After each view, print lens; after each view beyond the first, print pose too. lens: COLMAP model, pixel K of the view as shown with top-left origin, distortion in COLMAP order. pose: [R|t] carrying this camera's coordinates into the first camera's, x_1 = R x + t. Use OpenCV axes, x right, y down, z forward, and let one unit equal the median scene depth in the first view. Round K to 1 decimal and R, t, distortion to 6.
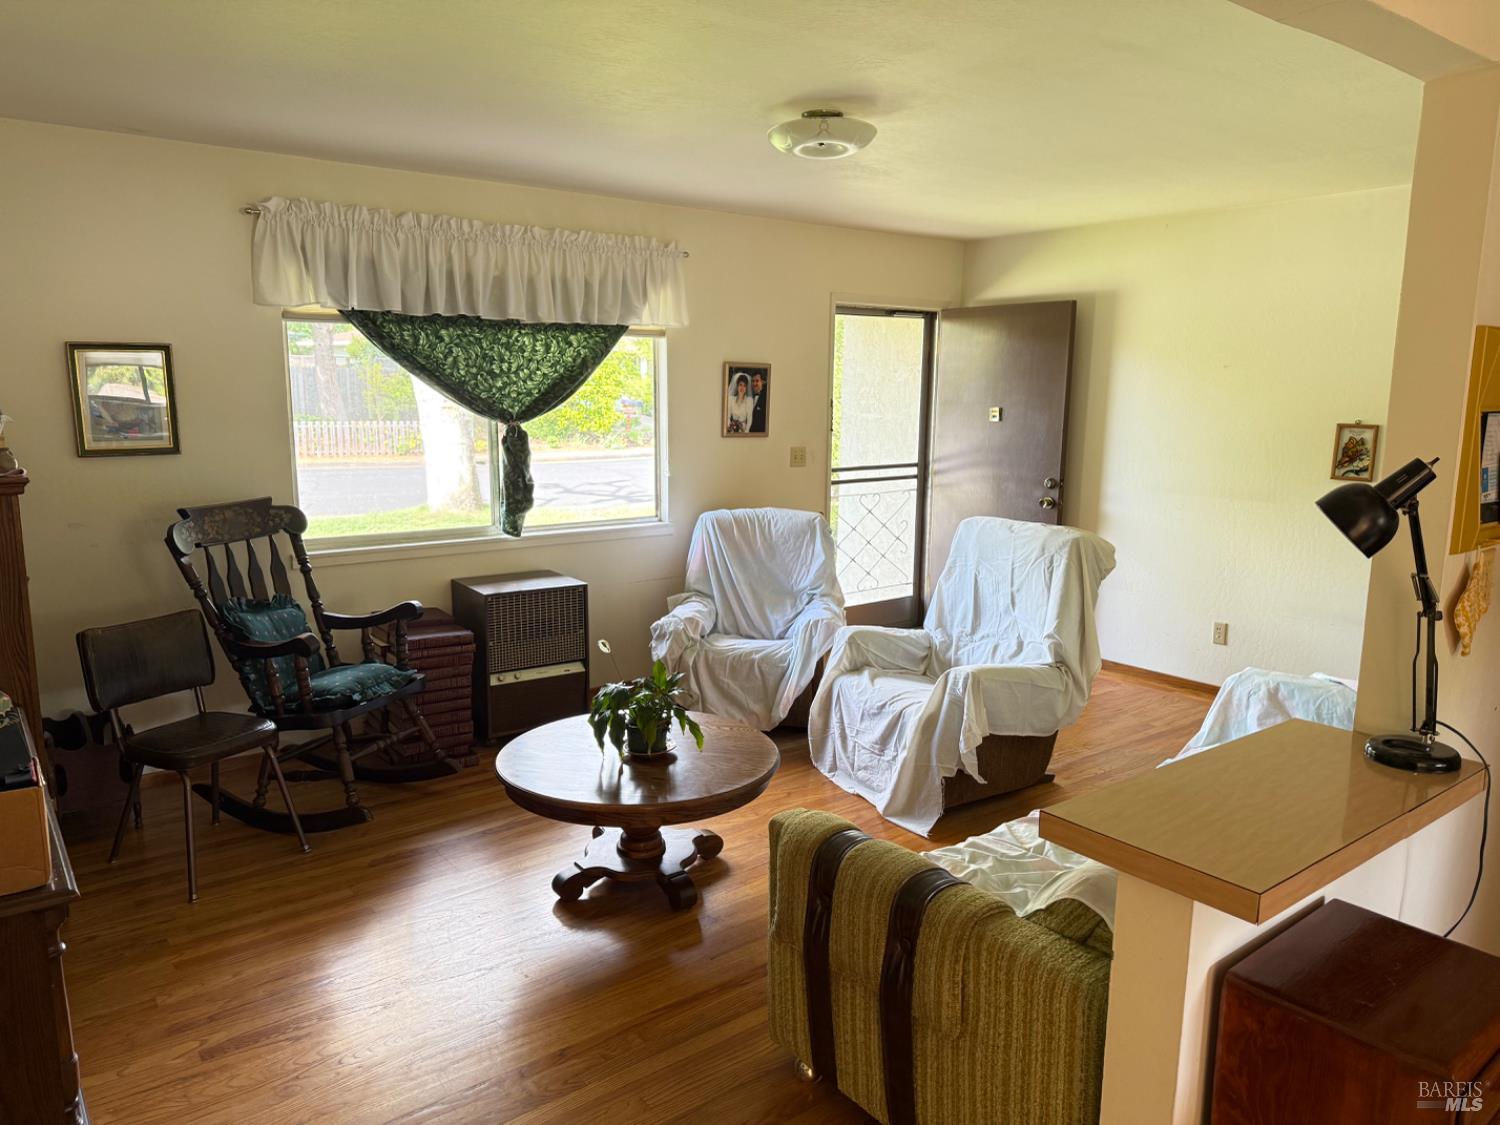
lens RADIAL K [[1060.1, 0, 750.0], [0, 1060.1, 562.5], [0, 0, 1]] dist [0.178188, -0.210934]
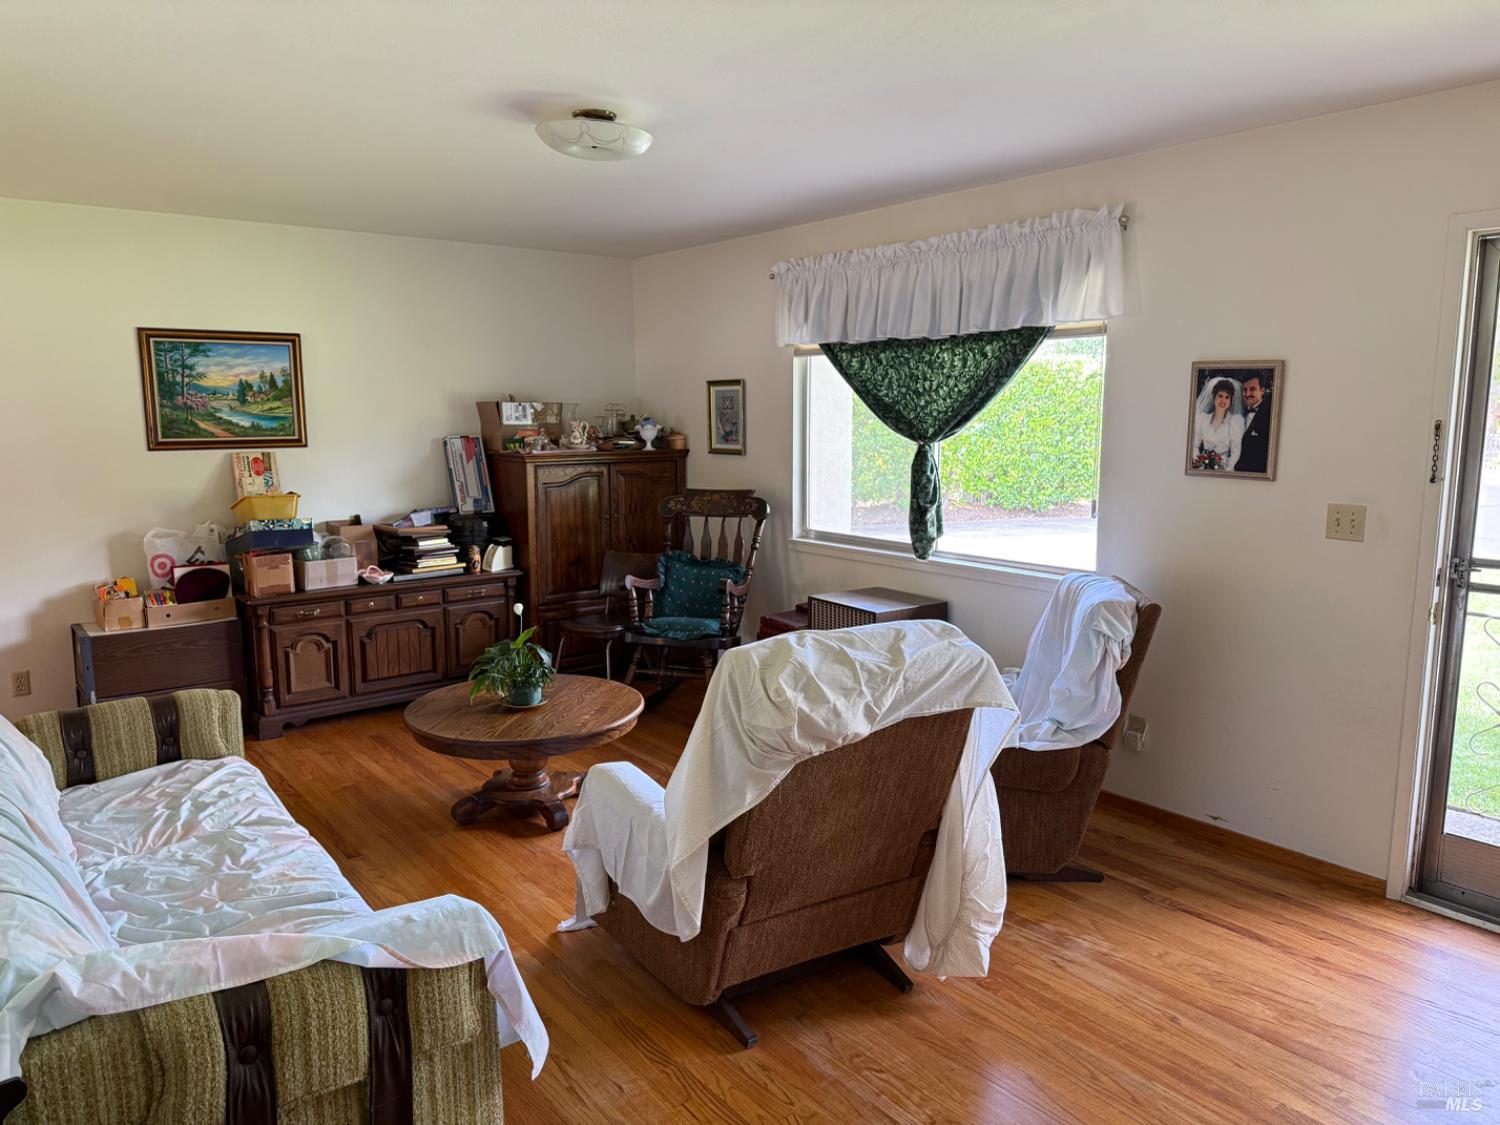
lens RADIAL K [[1060.1, 0, 750.0], [0, 1060.1, 562.5], [0, 0, 1]] dist [0.178188, -0.210934]
pose [[0.000665, 0.141806, -0.989894, 0.741119], [-0.161856, 0.976857, 0.139830, -0.130702], [0.986814, 0.160127, 0.023602, 0.820901]]
